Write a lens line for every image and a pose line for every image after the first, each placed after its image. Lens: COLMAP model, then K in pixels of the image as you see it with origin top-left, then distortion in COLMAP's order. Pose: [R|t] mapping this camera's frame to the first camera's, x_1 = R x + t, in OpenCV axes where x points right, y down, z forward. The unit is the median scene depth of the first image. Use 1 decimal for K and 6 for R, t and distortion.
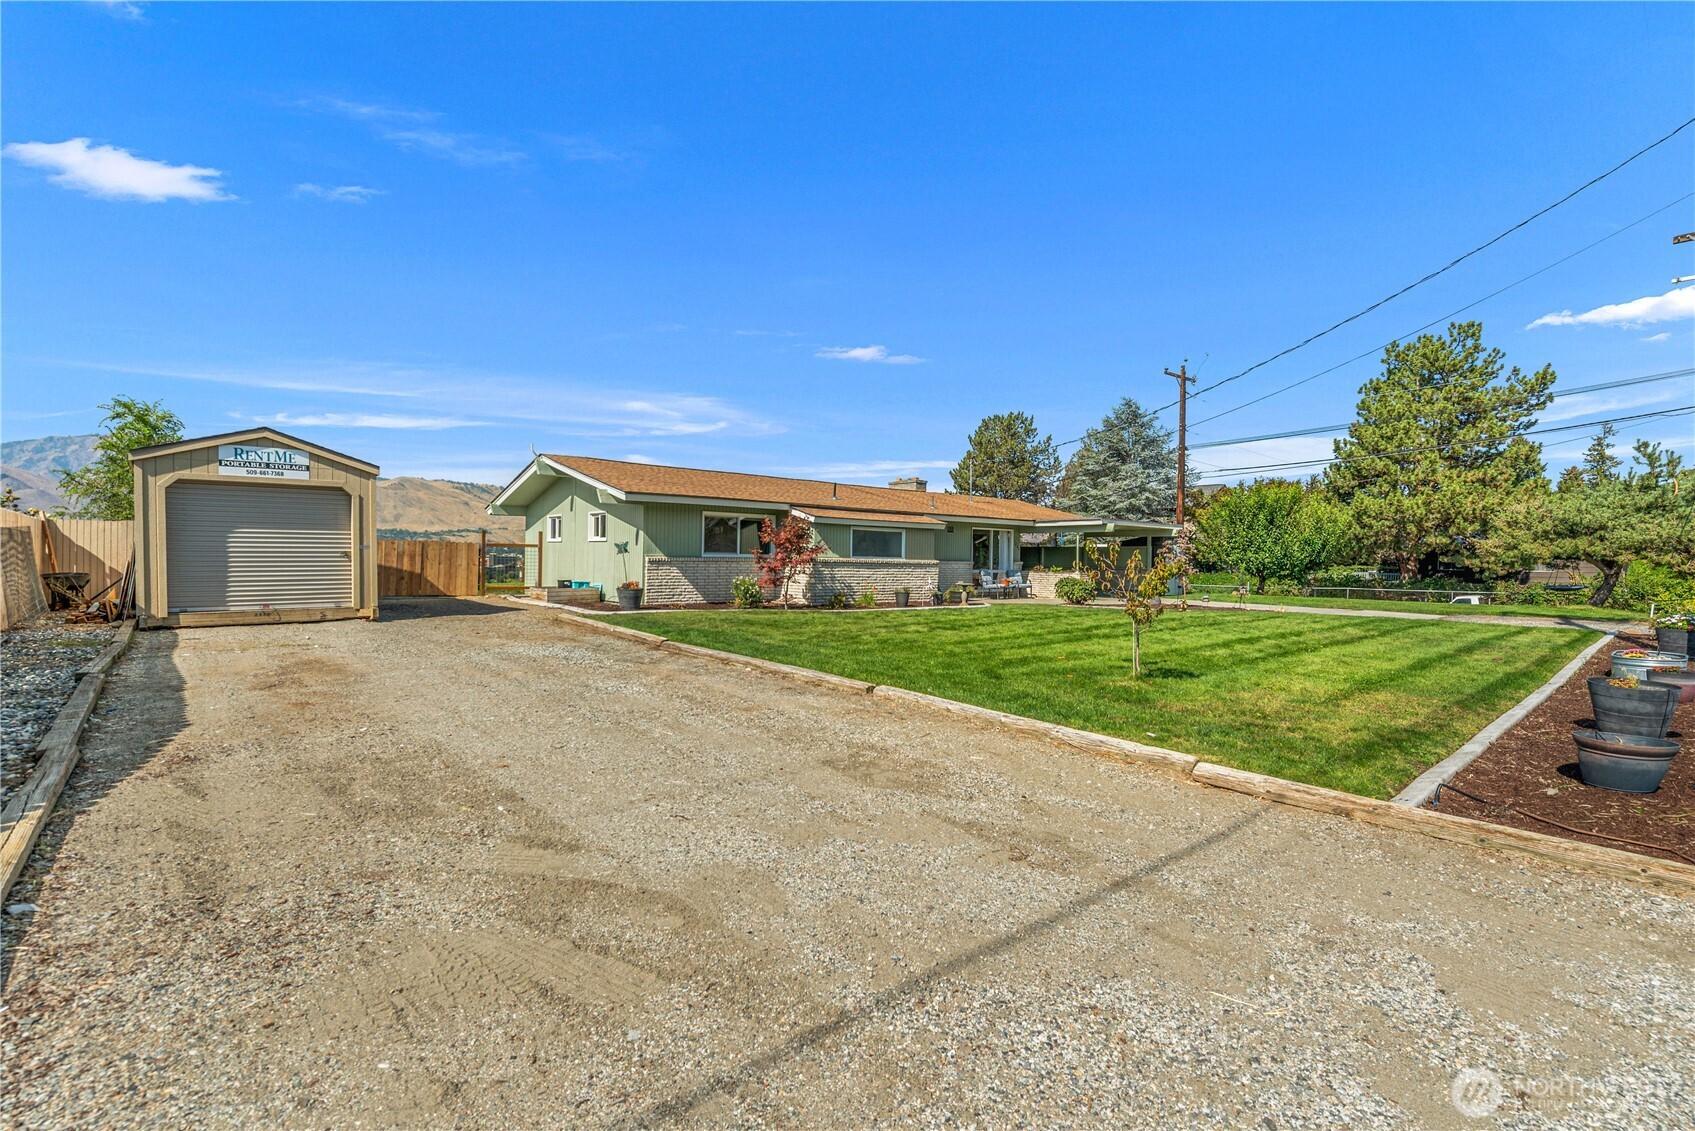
lens RADIAL K [[701.9, 0, 875.0], [0, 701.9, 549.1], [0, 0, 1]] dist [0.000083, 0.000238]
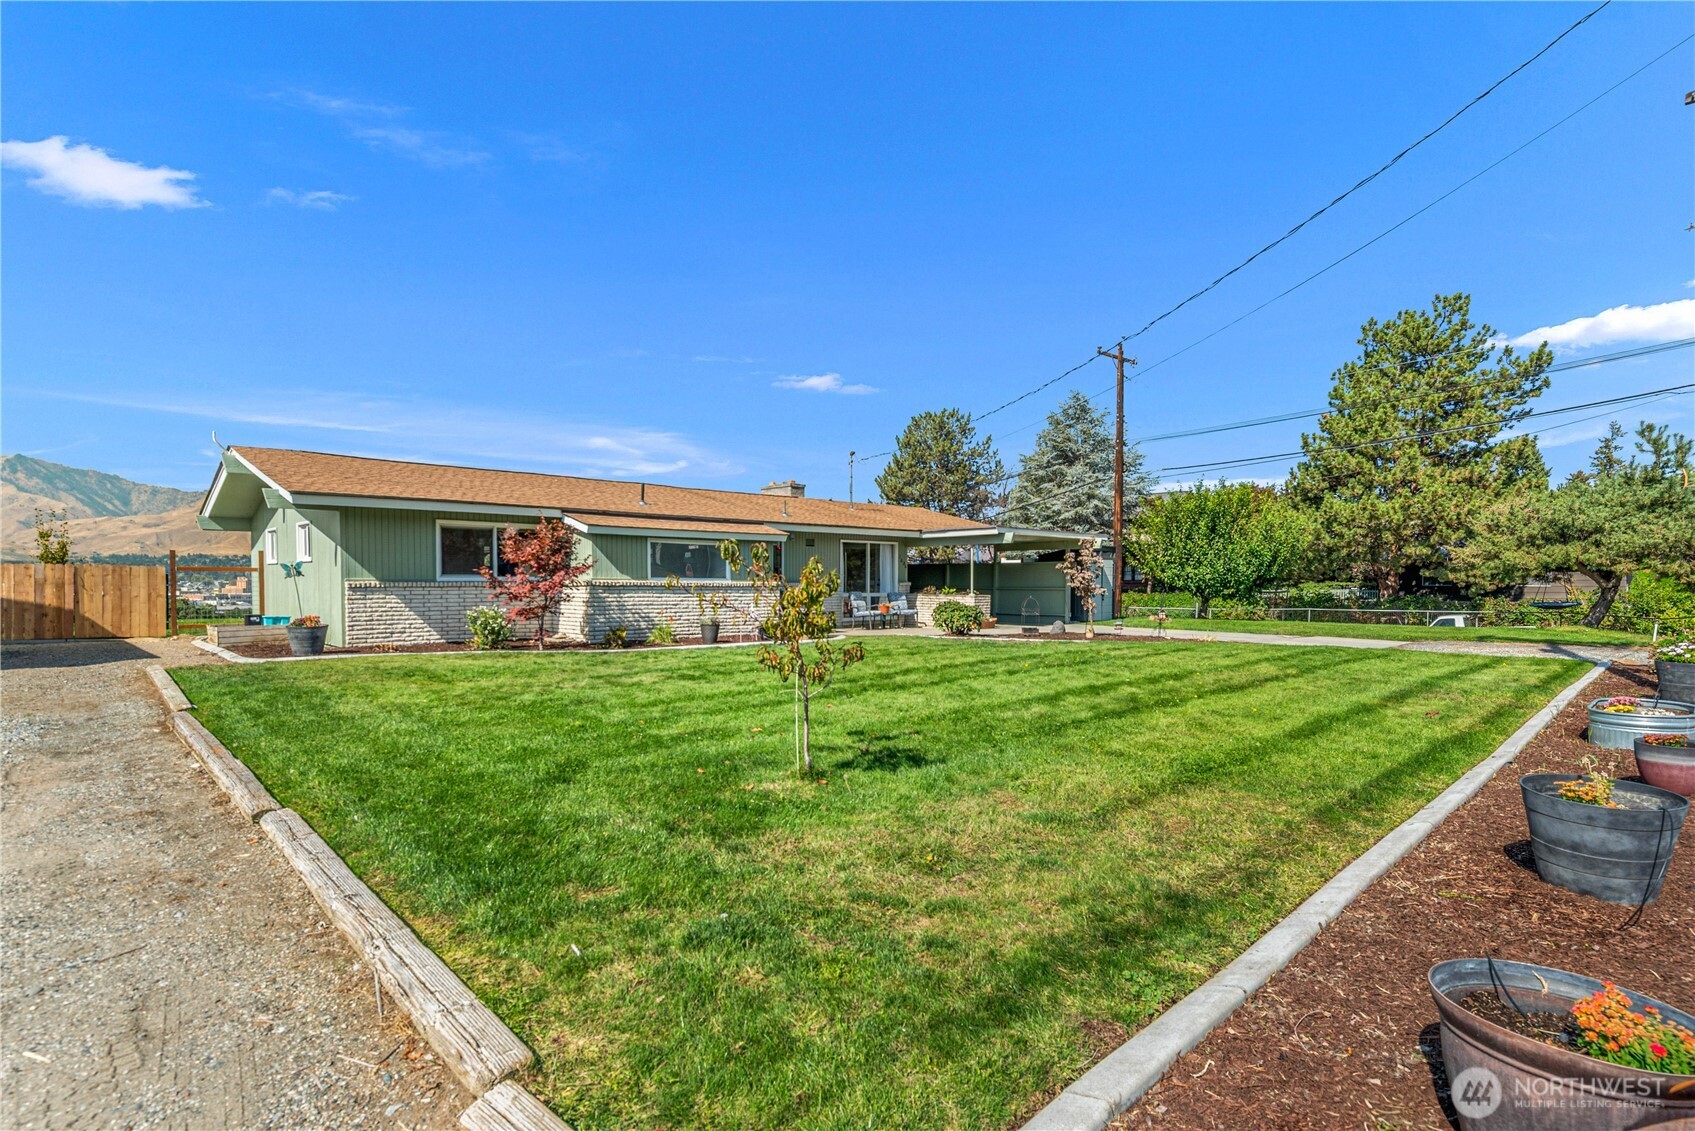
lens RADIAL K [[801.3, 0, 848.3], [0, 801.3, 587.5], [0, 0, 1]] dist [0.002917, -0.000081]
pose [[0.998894, -0.013572, 0.045025, 0.100126], [0.012631, 0.999697, 0.021116, 0.003714], [-0.045298, -0.020524, 0.998763, 0.086954]]
